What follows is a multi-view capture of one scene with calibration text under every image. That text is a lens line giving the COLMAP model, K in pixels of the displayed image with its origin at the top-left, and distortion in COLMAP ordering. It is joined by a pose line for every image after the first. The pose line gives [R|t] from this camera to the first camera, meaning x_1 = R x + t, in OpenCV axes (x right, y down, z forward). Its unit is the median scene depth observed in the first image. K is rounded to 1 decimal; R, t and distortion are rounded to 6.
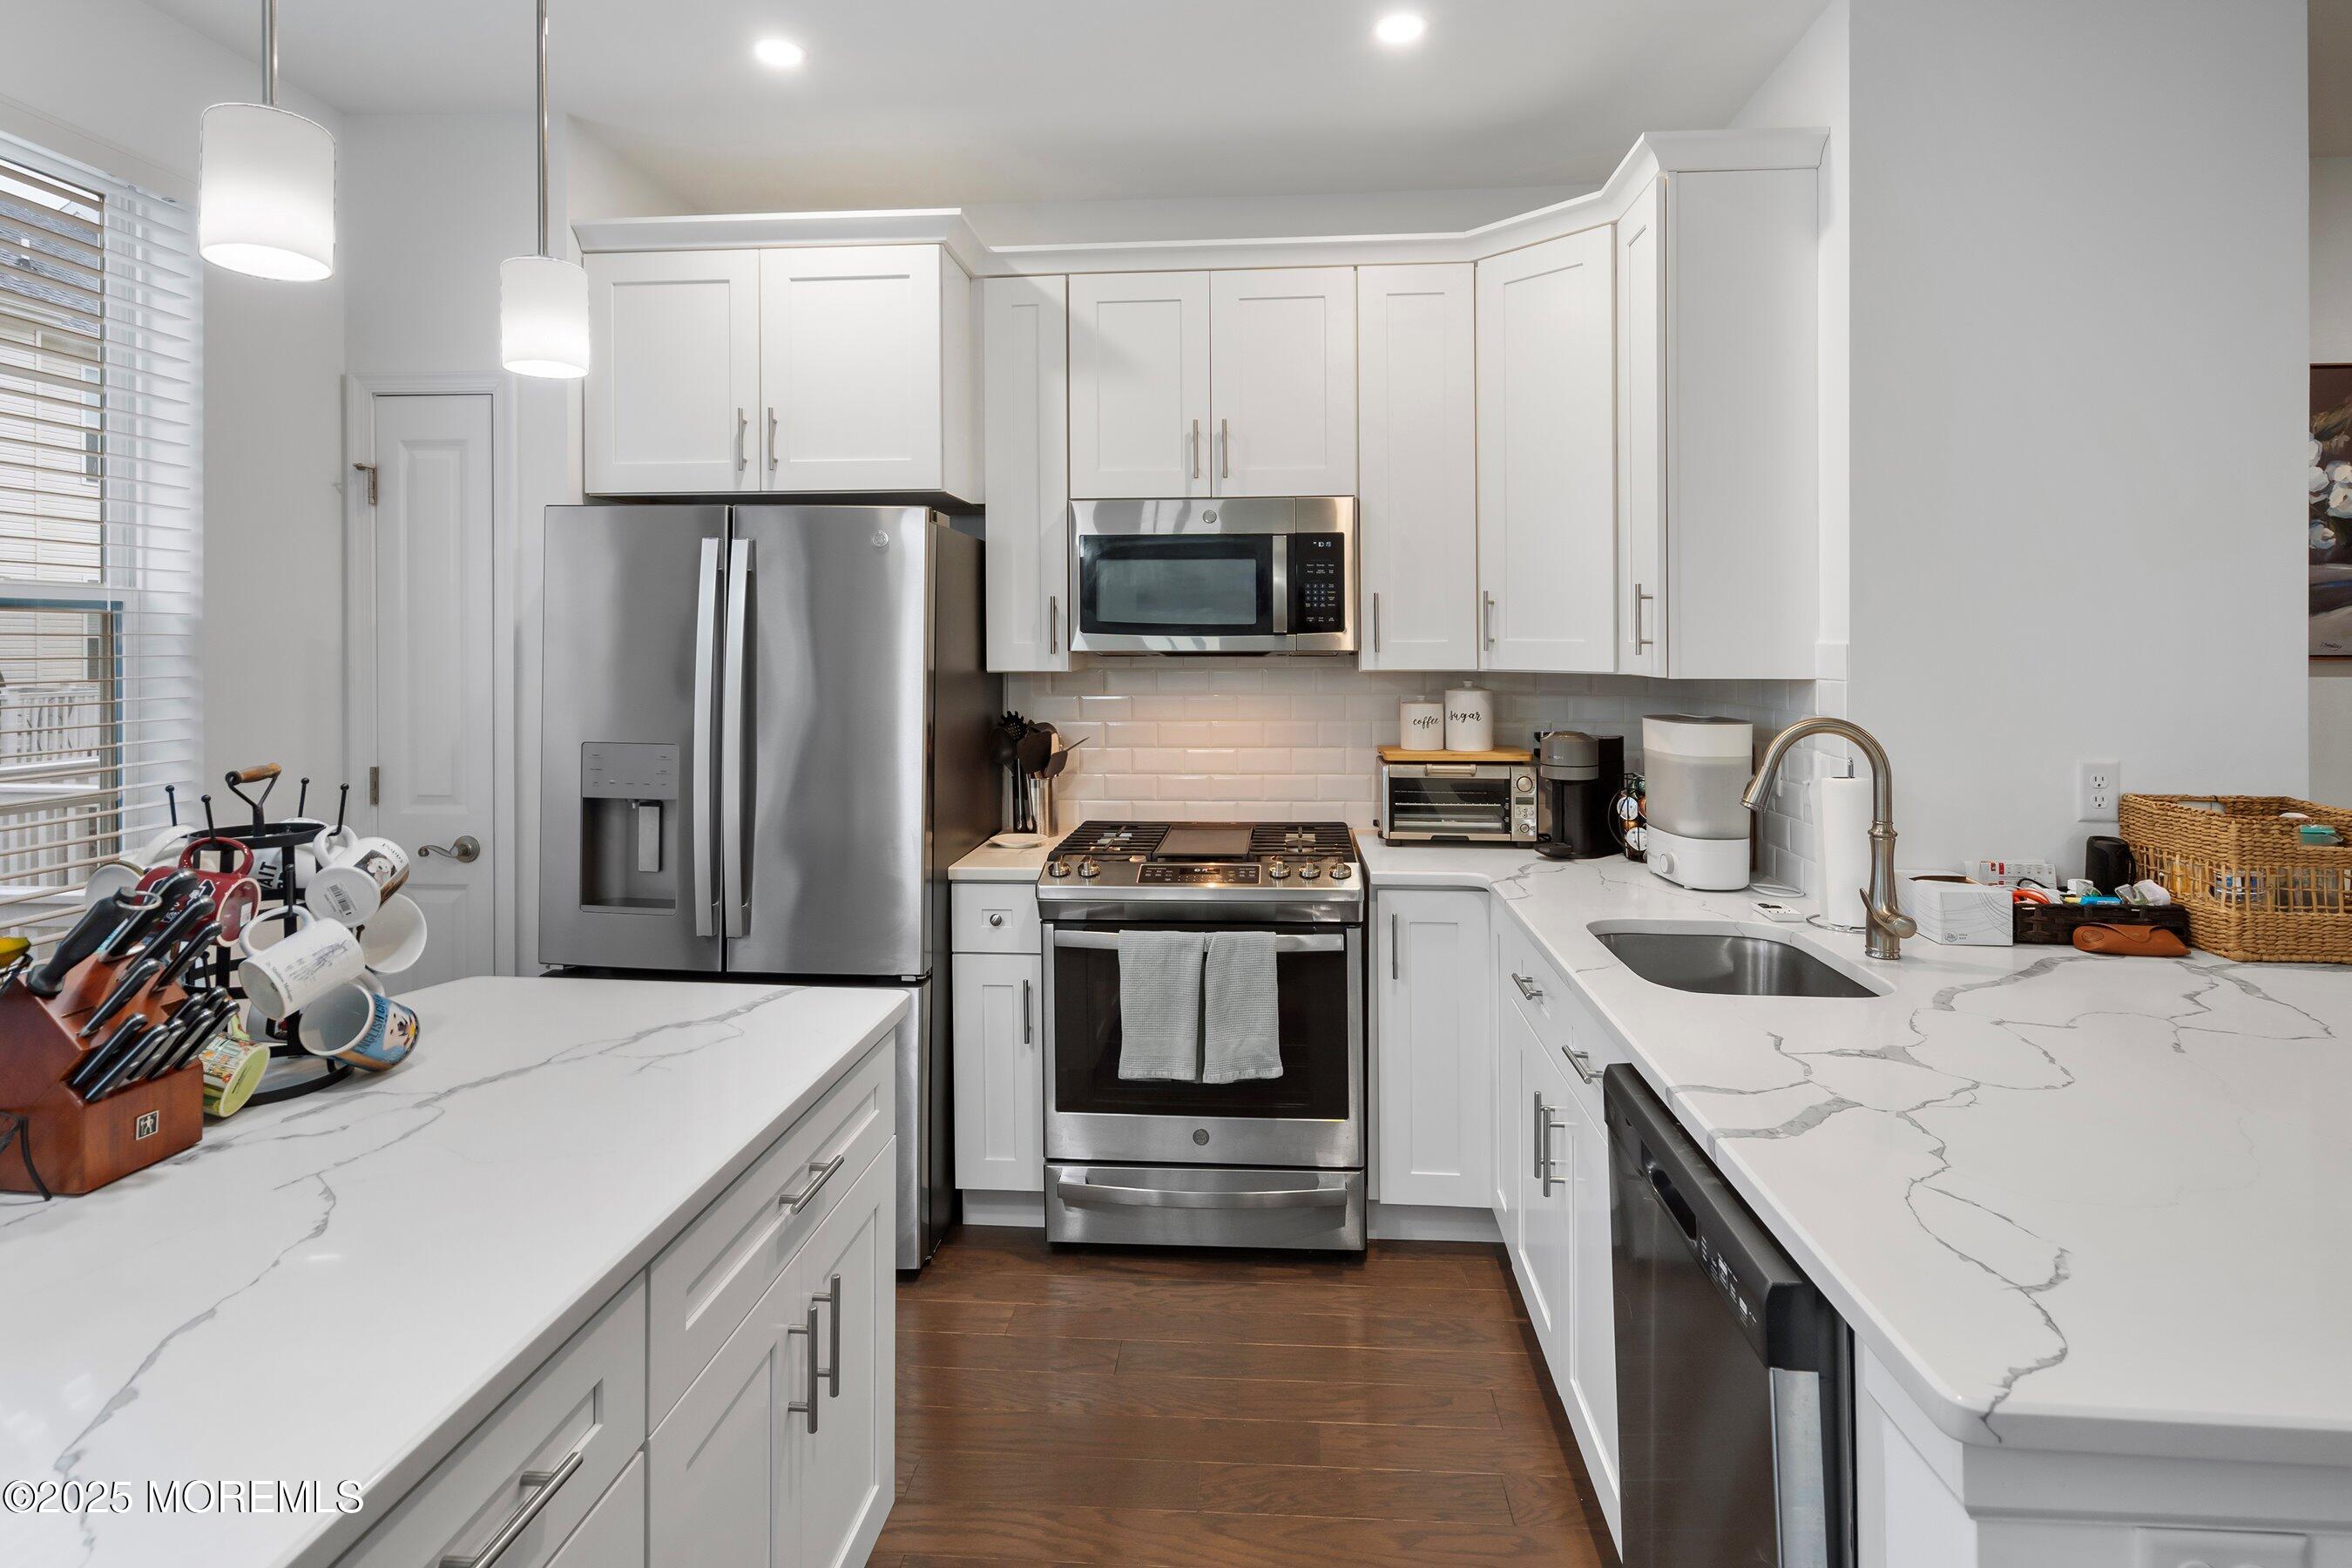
lens RADIAL K [[1232.5, 0, 1177.0], [0, 1232.5, 646.2], [0, 0, 1]] dist [0.006392, 0.000687]
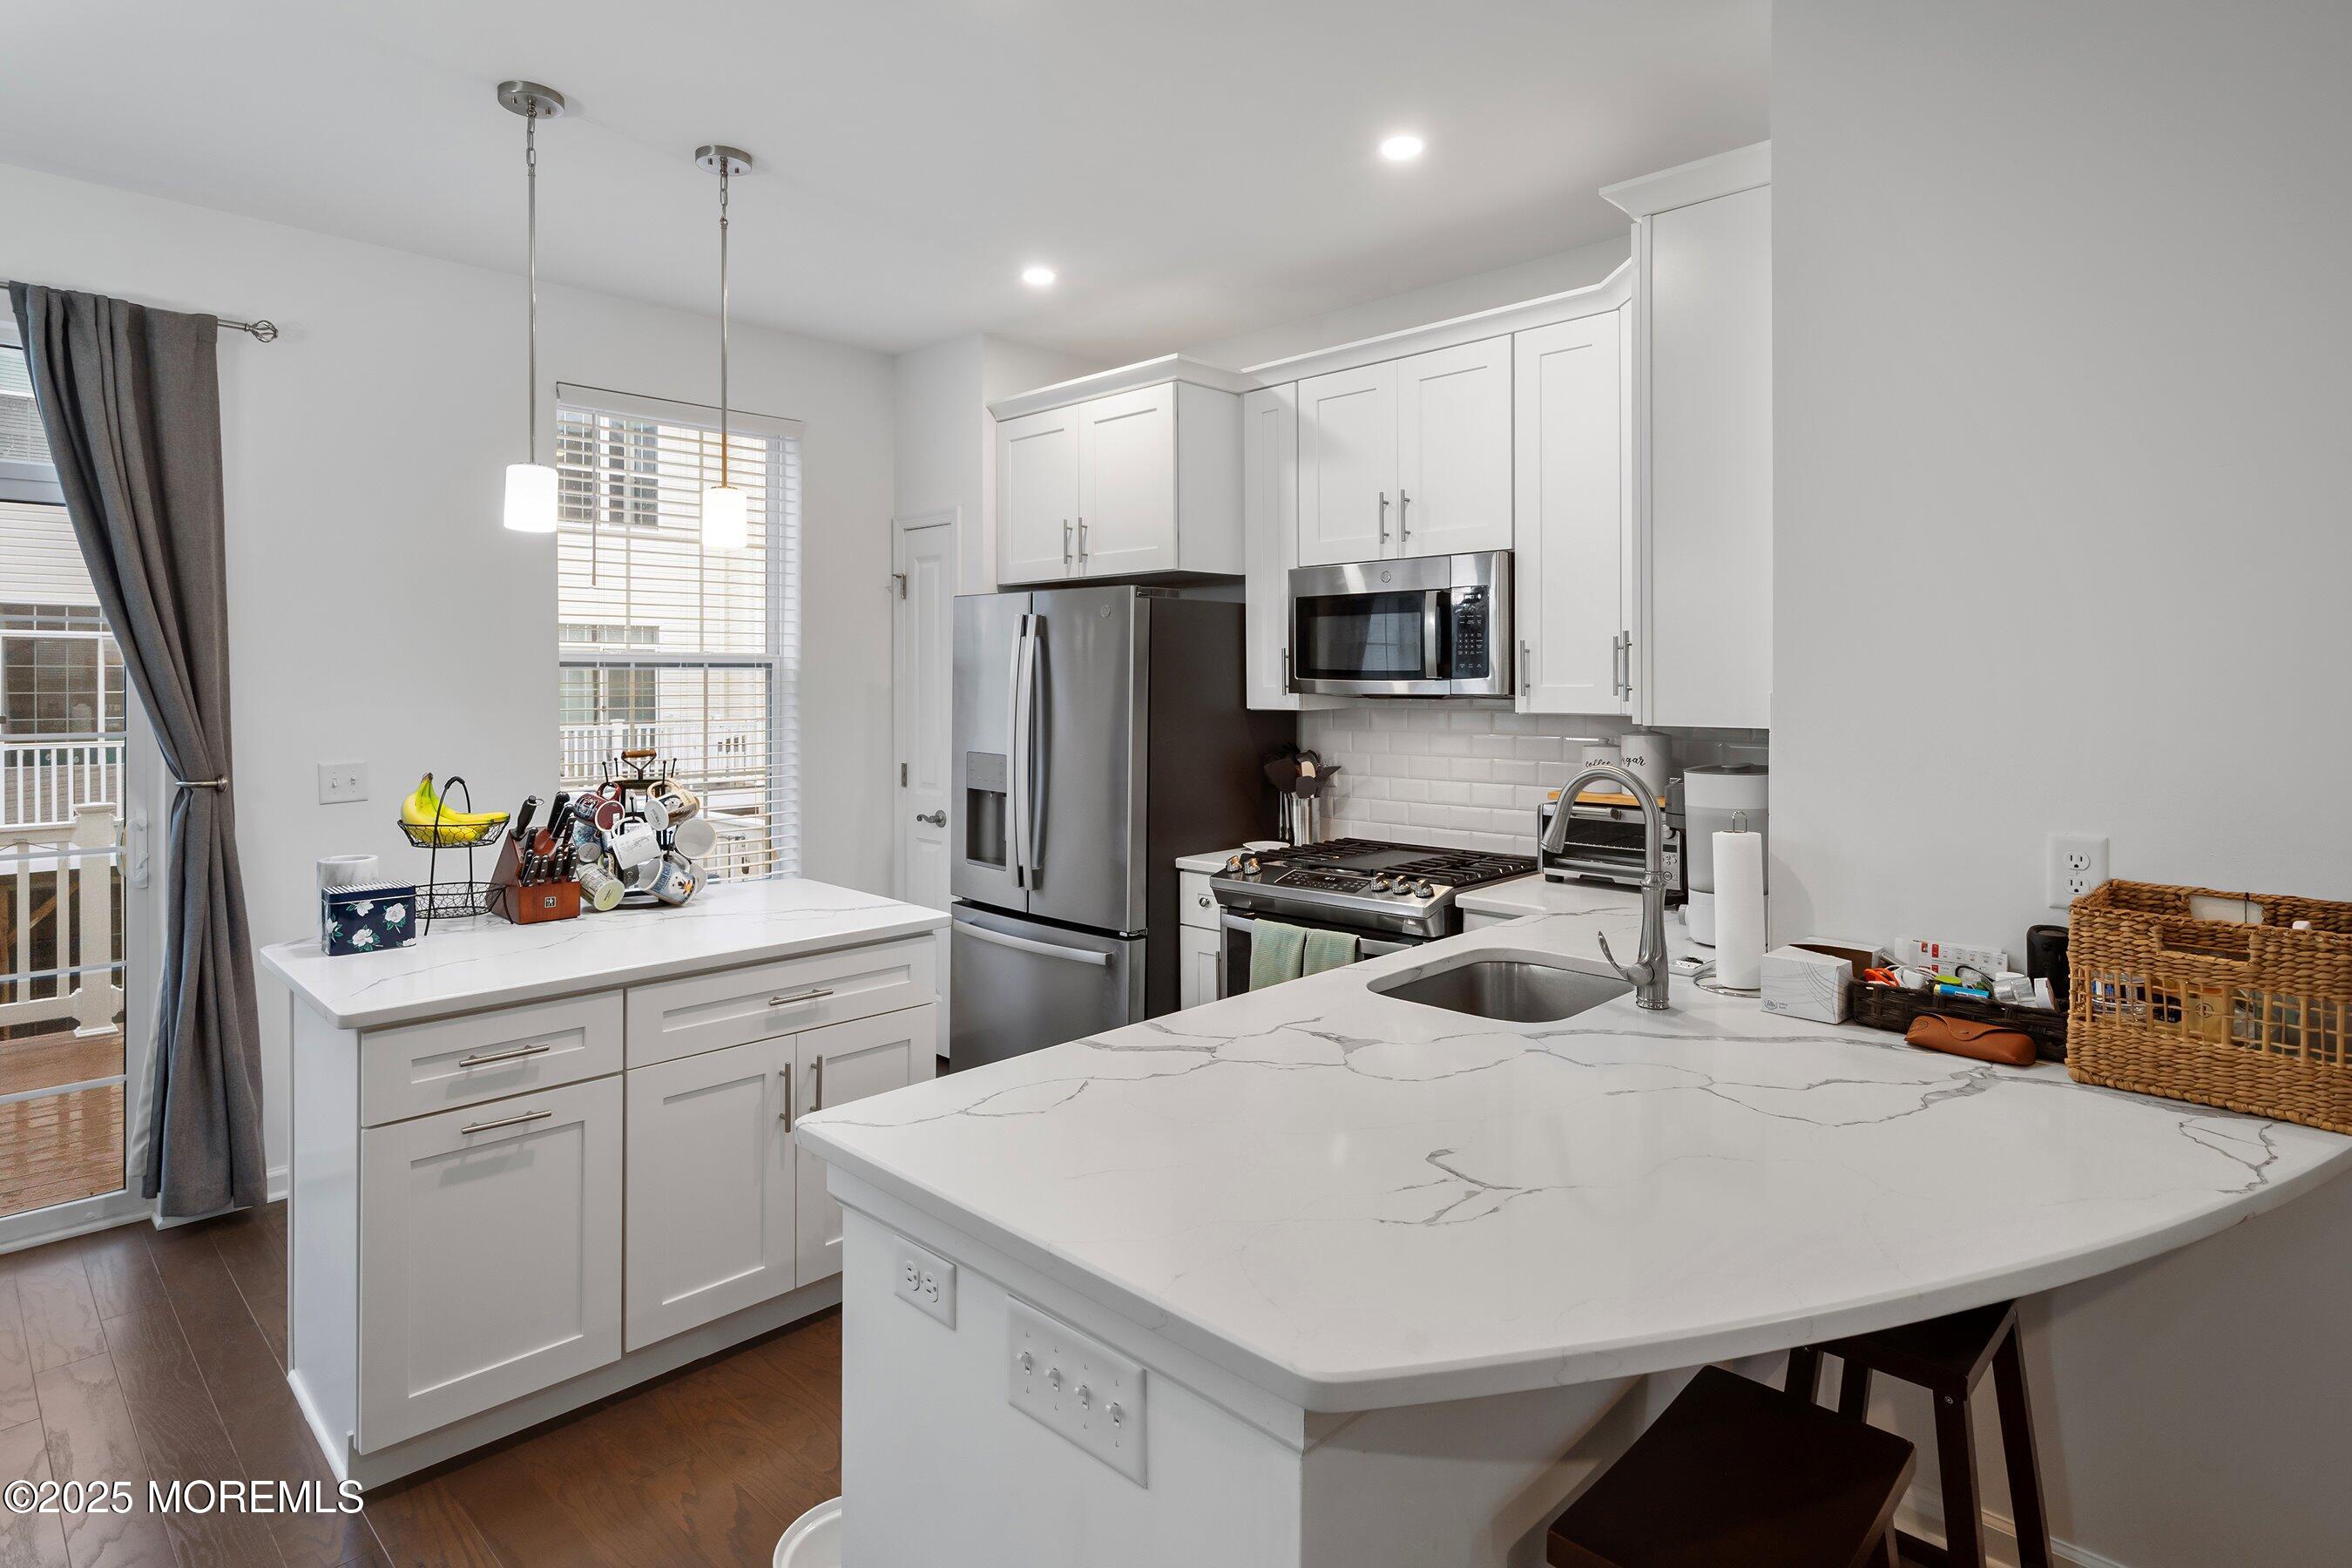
lens RADIAL K [[1250.5, 0, 1176.6], [0, 1250.5, 683.8], [0, 0, 1]] dist [-0.001456, 0.019654]
pose [[0.770985, 0.001431, -0.636852, 0.649209], [0.000838, 0.999994, 0.003261, -0.009793], [0.636853, -0.003048, 0.770980, -0.020136]]
